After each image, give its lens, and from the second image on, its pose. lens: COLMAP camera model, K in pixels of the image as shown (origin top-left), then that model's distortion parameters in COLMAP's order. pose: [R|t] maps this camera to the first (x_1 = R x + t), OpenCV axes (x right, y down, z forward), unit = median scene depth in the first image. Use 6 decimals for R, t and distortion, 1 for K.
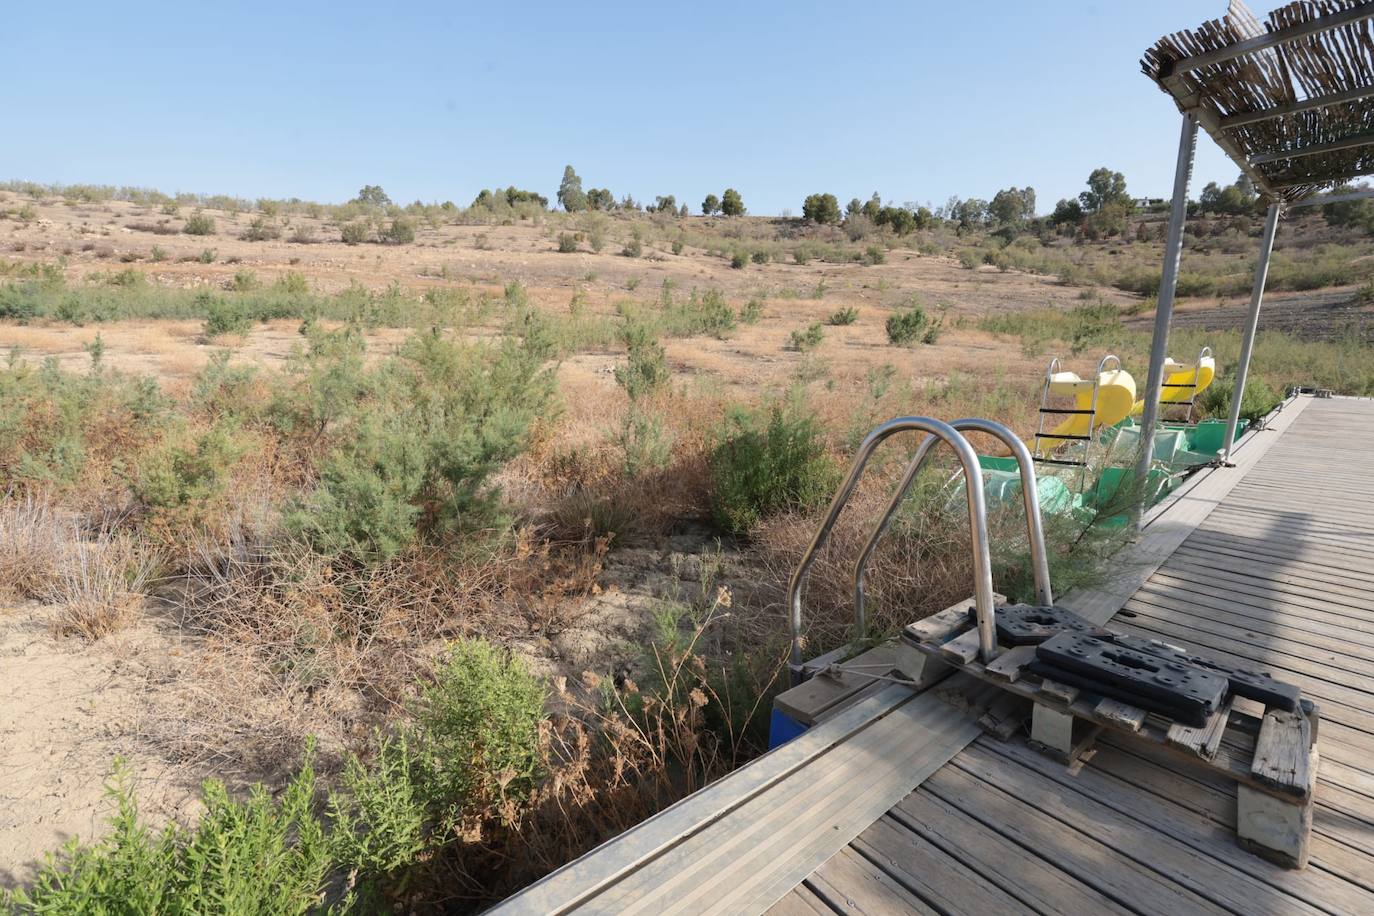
lens RADIAL K [[549.7, 0, 684.6], [0, 549.7, 456.2], [0, 0, 1]] dist [-0.000591, 0.000267]
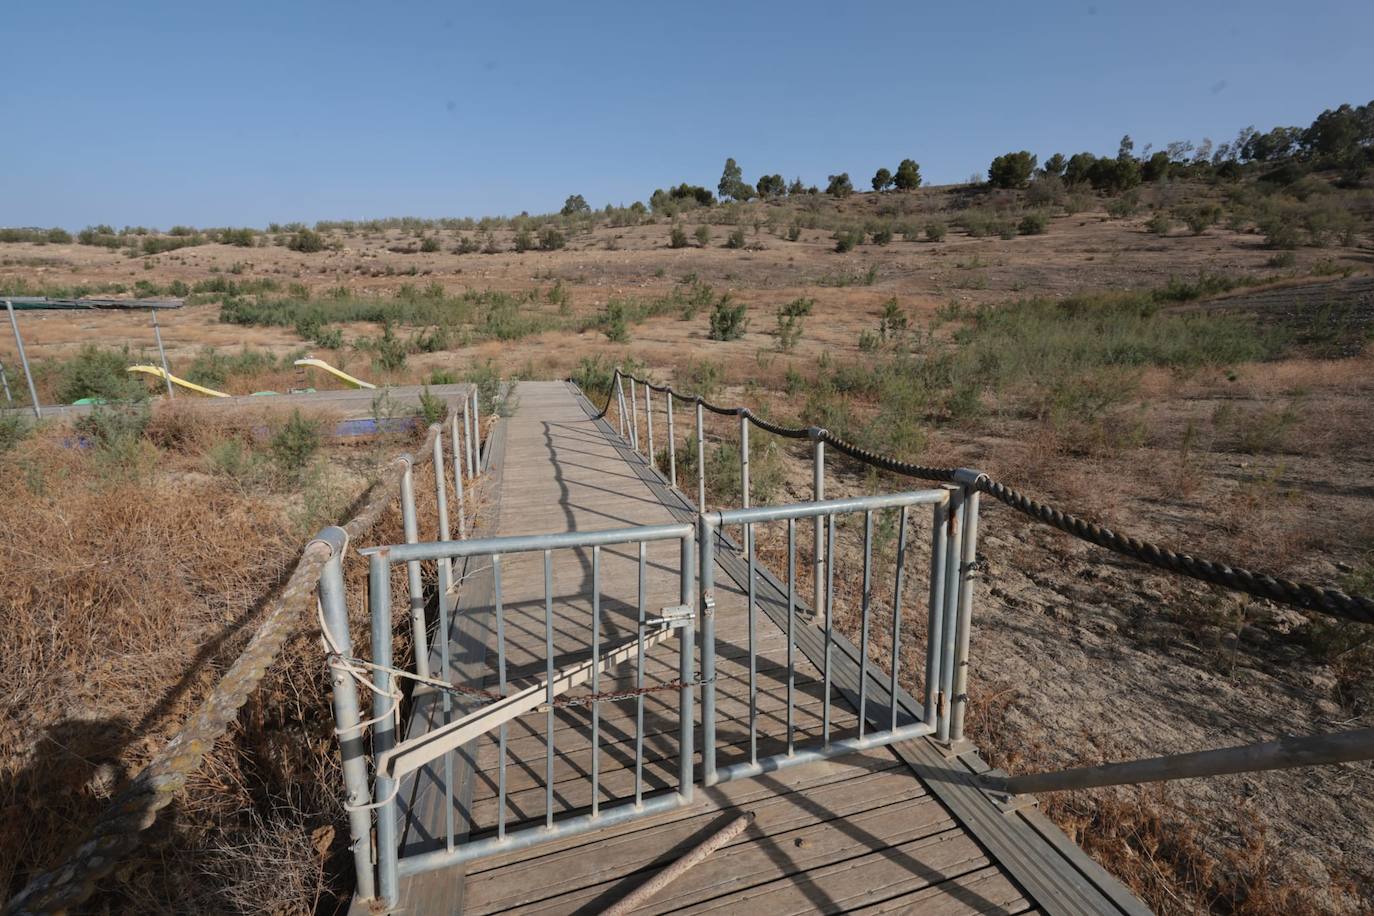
lens RADIAL K [[549.7, 0, 688.3], [0, 549.7, 460.0], [0, 0, 1]] dist [-0.000591, 0.000267]
pose [[0.927459, 0.076208, -0.366077, 0.228304], [-0.062524, 0.996834, 0.049111, 0.000476], [0.368661, -0.022660, 0.929288, -0.030463]]
